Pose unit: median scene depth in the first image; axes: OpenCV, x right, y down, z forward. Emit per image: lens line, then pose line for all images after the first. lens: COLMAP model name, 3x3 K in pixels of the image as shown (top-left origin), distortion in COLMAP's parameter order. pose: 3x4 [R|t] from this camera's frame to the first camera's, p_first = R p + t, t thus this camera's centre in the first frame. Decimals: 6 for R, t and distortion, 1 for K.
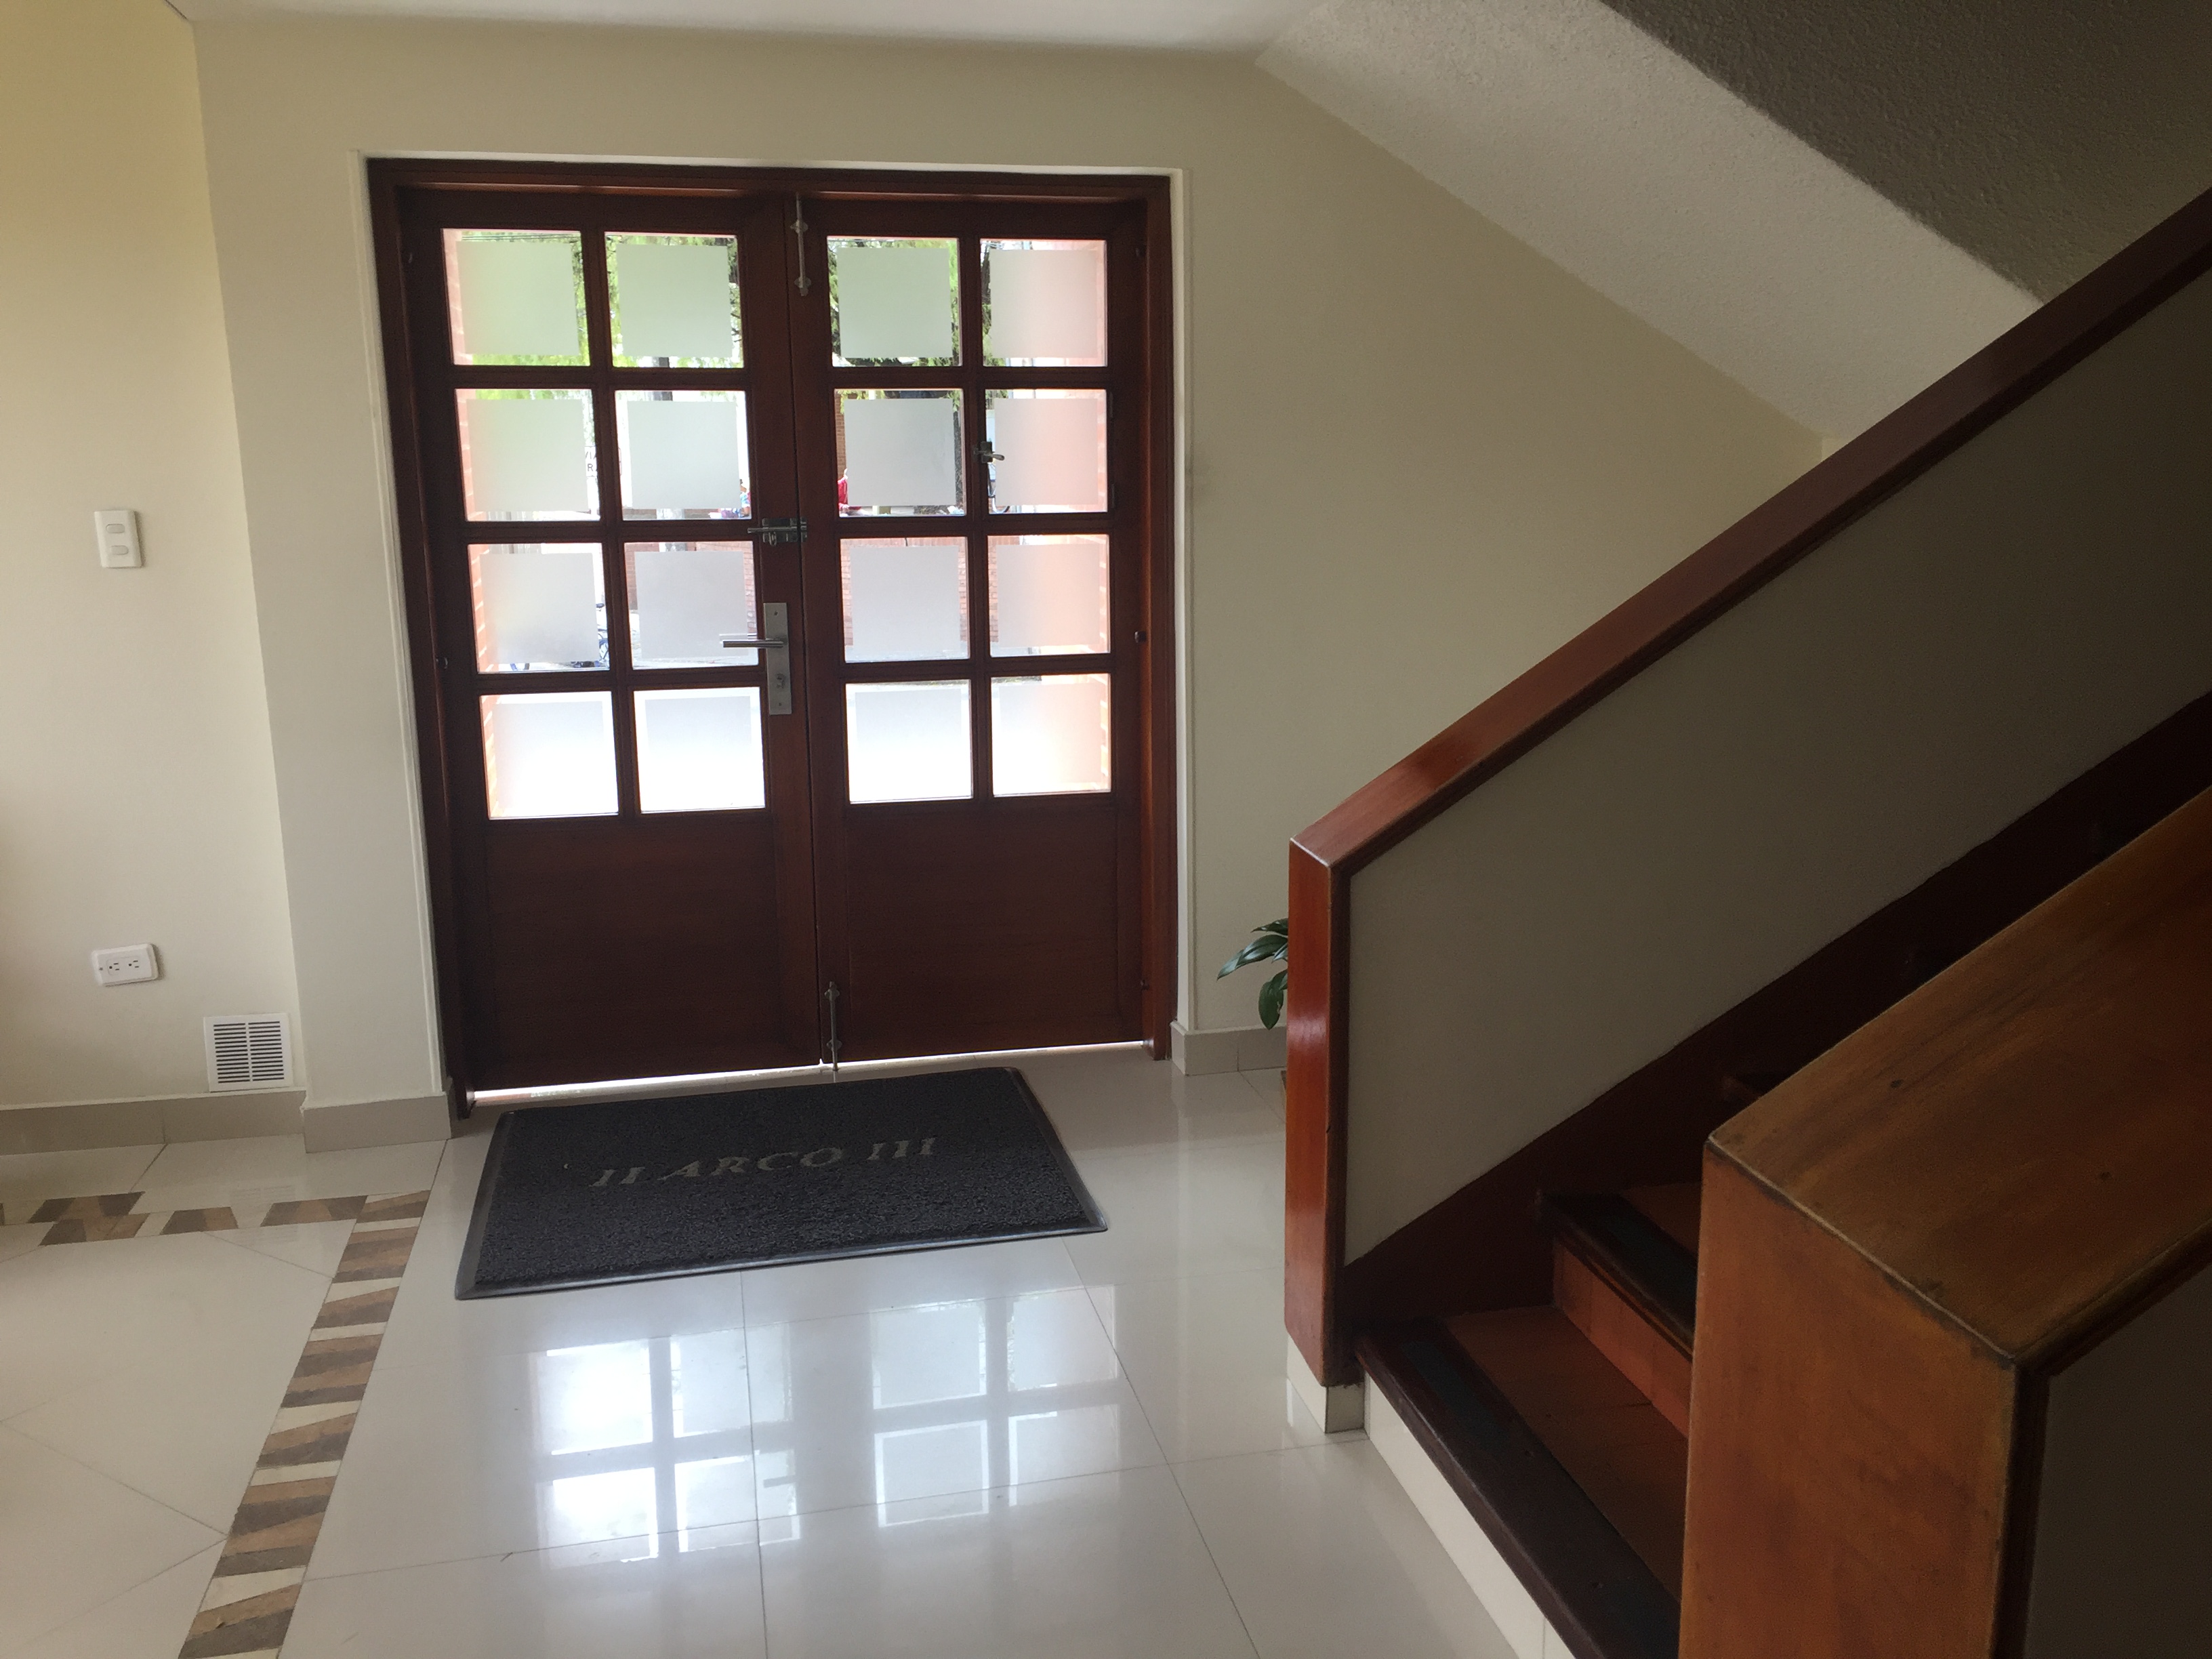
lens RADIAL K [[1919.3, 0, 1106.0], [0, 1919.3, 829.5], [0, 0, 1]] dist [0.066795, -0.009903]
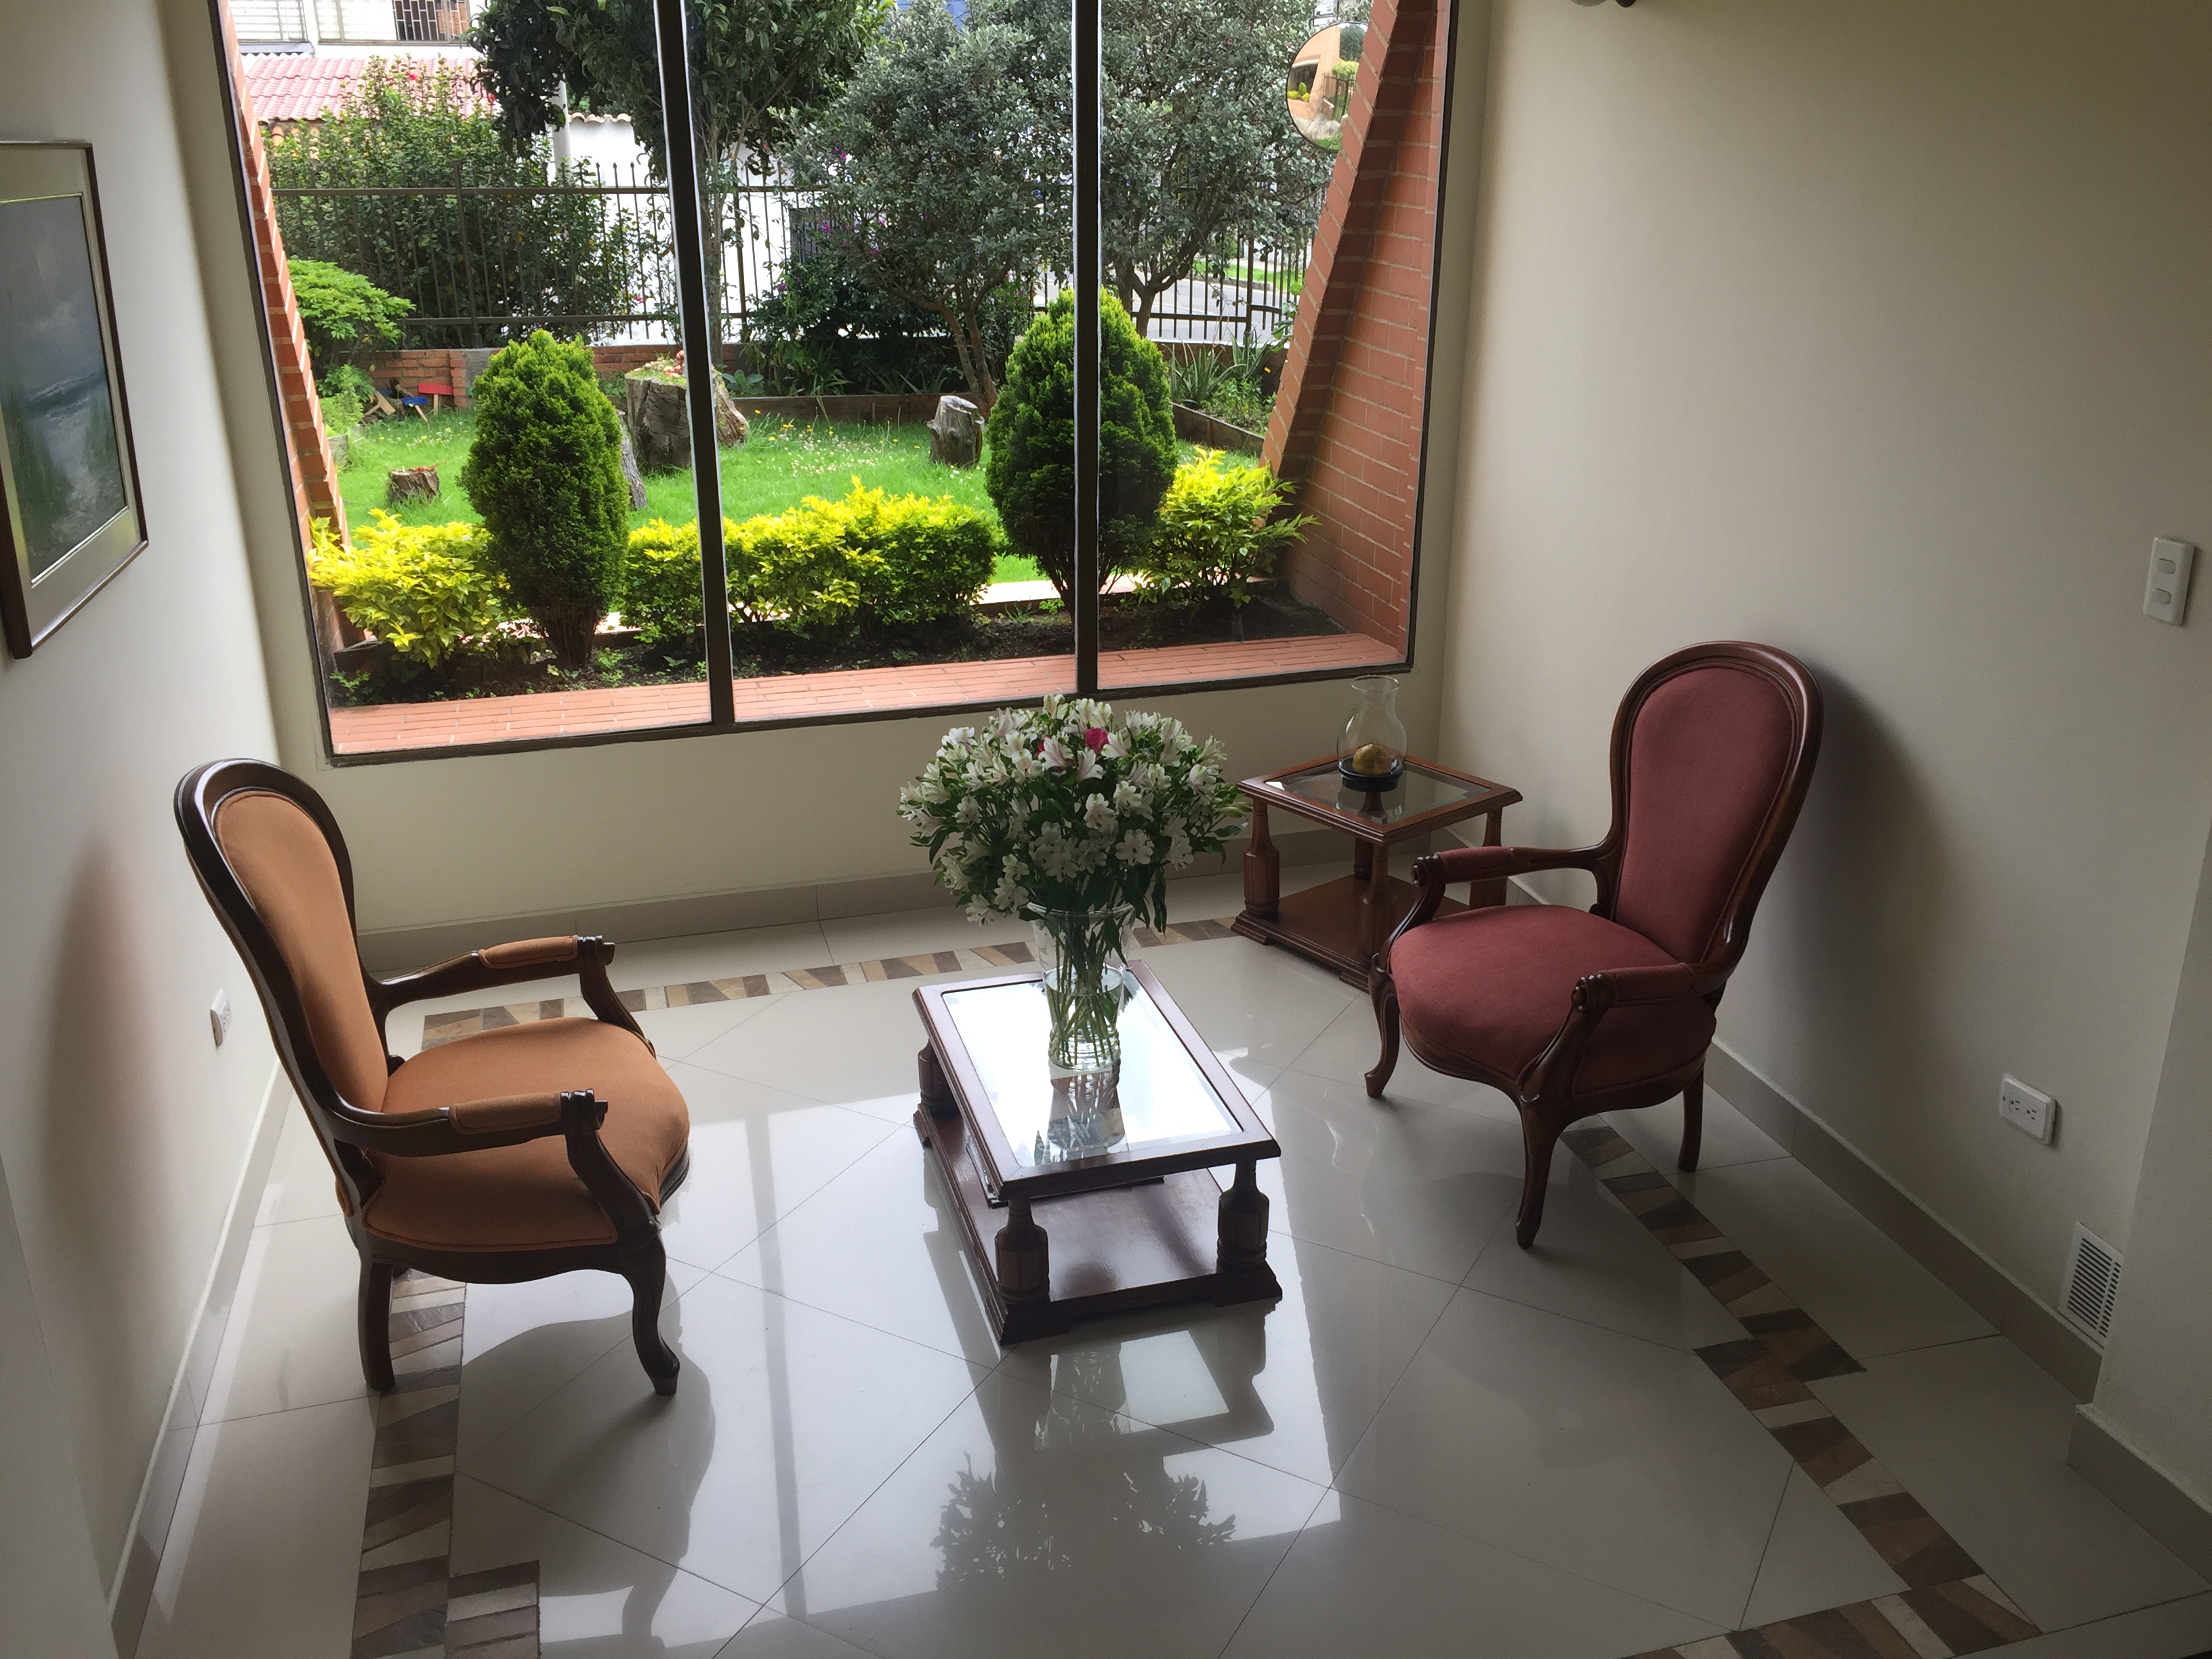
lens RADIAL K [[1919.3, 0, 1106.0], [0, 1919.3, 829.5], [0, 0, 1]] dist [0.066795, -0.009903]
pose [[0.061085, 0.361346, -0.930429, 0.153368], [-0.197853, 0.918056, 0.343551, -0.232715], [0.978327, 0.163103, 0.127573, 0.556675]]
